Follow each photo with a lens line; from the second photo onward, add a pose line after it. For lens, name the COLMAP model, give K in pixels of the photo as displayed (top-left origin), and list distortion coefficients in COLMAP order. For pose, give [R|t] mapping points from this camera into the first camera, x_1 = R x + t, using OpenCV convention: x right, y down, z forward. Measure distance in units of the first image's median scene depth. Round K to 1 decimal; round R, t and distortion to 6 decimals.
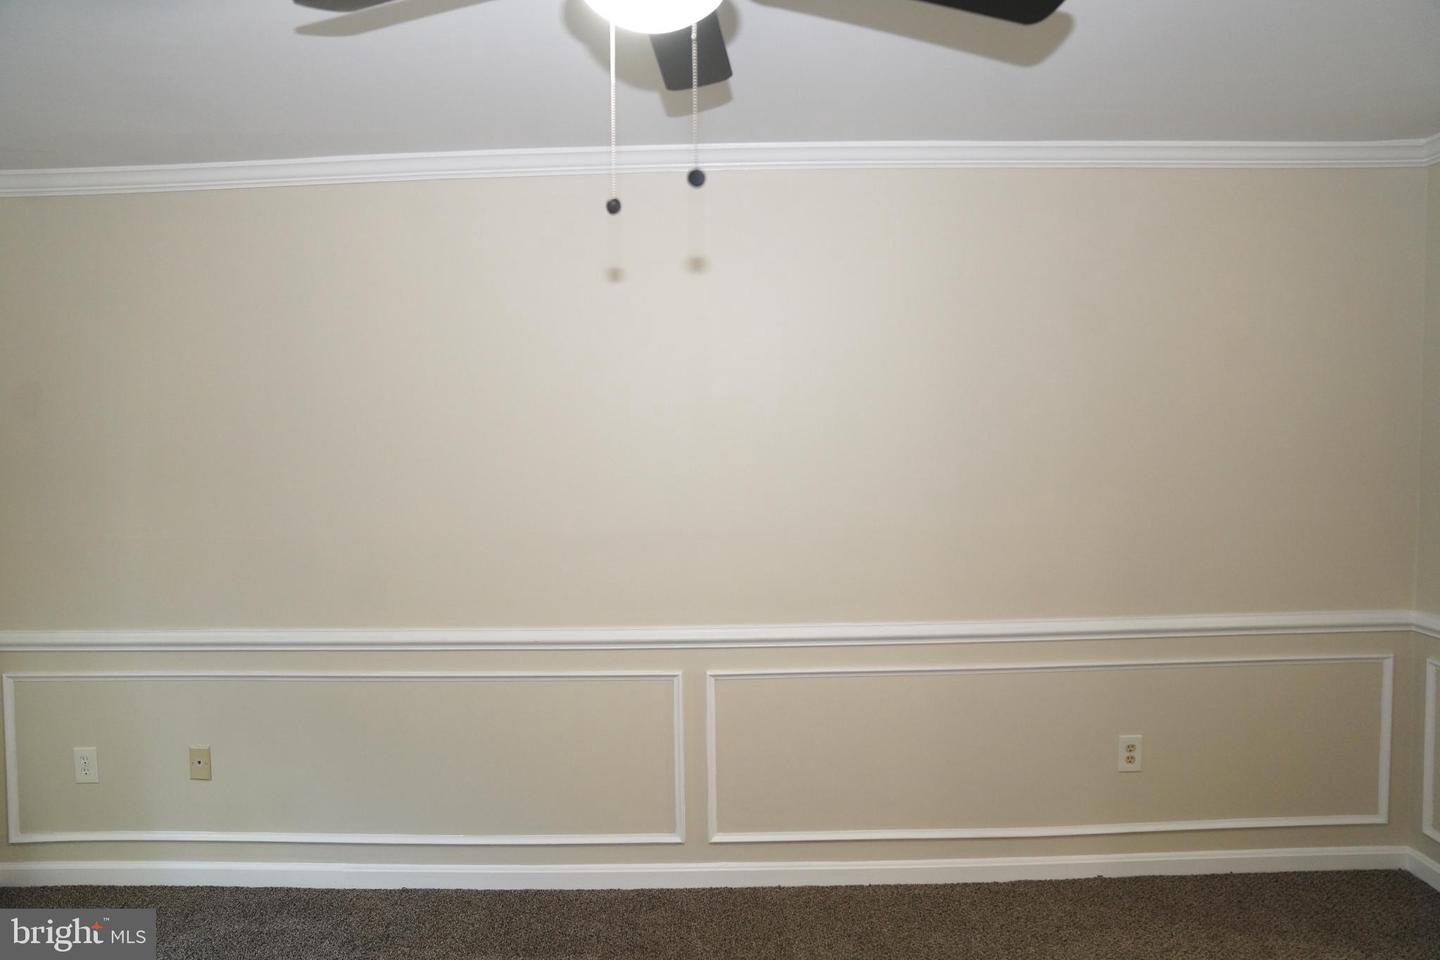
lens RADIAL K [[1007.7, 0, 720.0], [0, 1007.7, 480.0], [0, 0, 1]] dist [-0.142415, 0.108822]
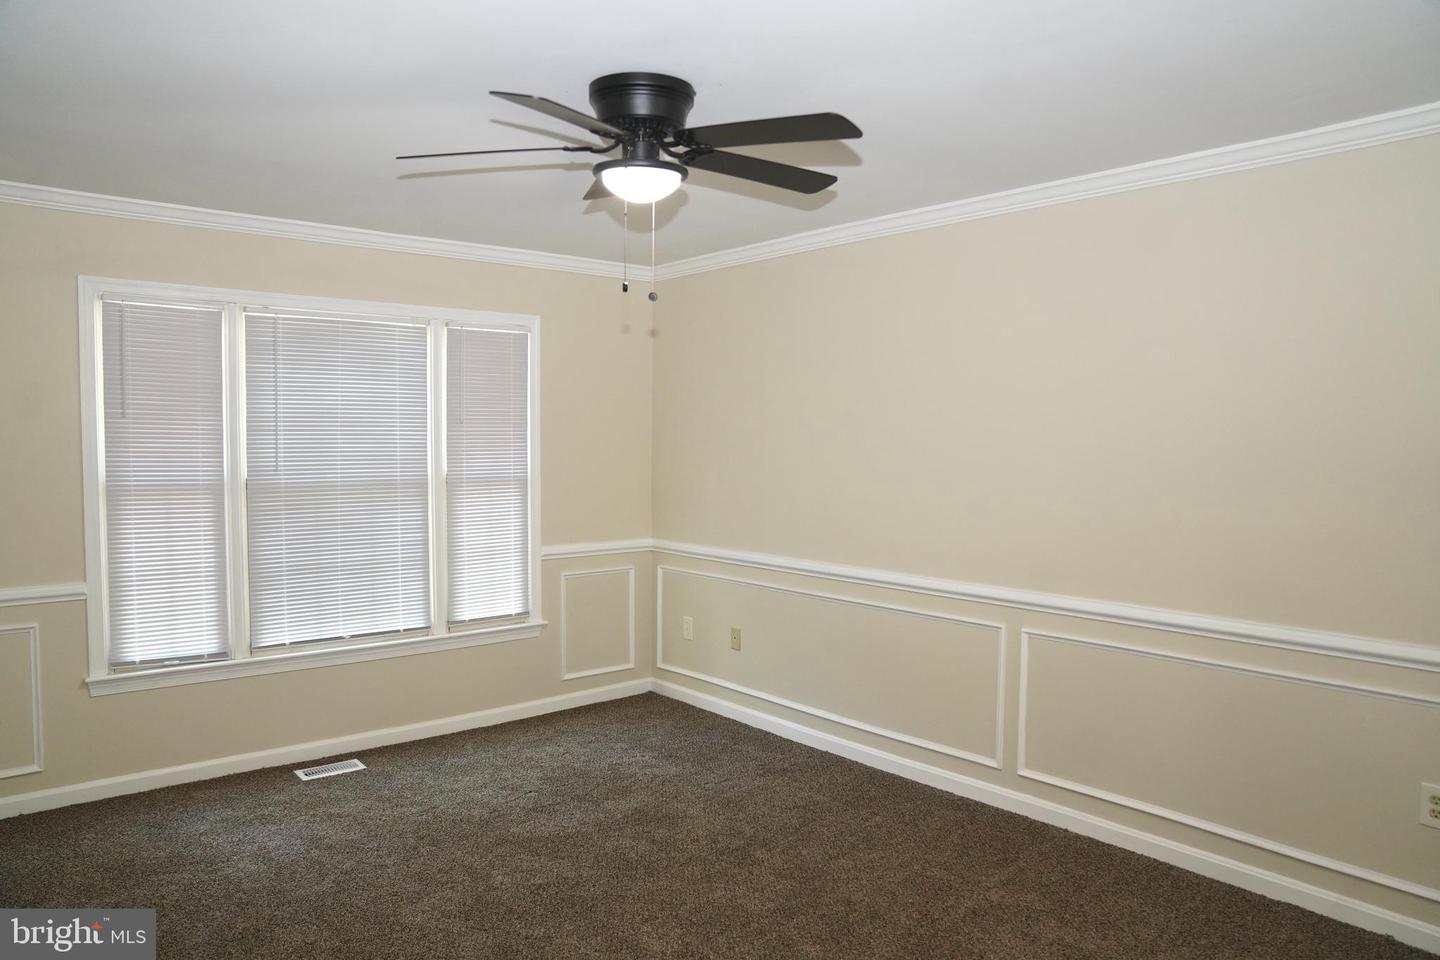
lens RADIAL K [[986.3, 0, 740.7], [0, 986.3, 481.2], [0, 0, 1]] dist [-0.133612, 0.098102]
pose [[0.655939, 0.055425, -0.752776, 0.622825], [-0.042367, 0.998432, 0.036595, -0.010540], [0.753624, 0.007889, 0.657259, -0.007101]]
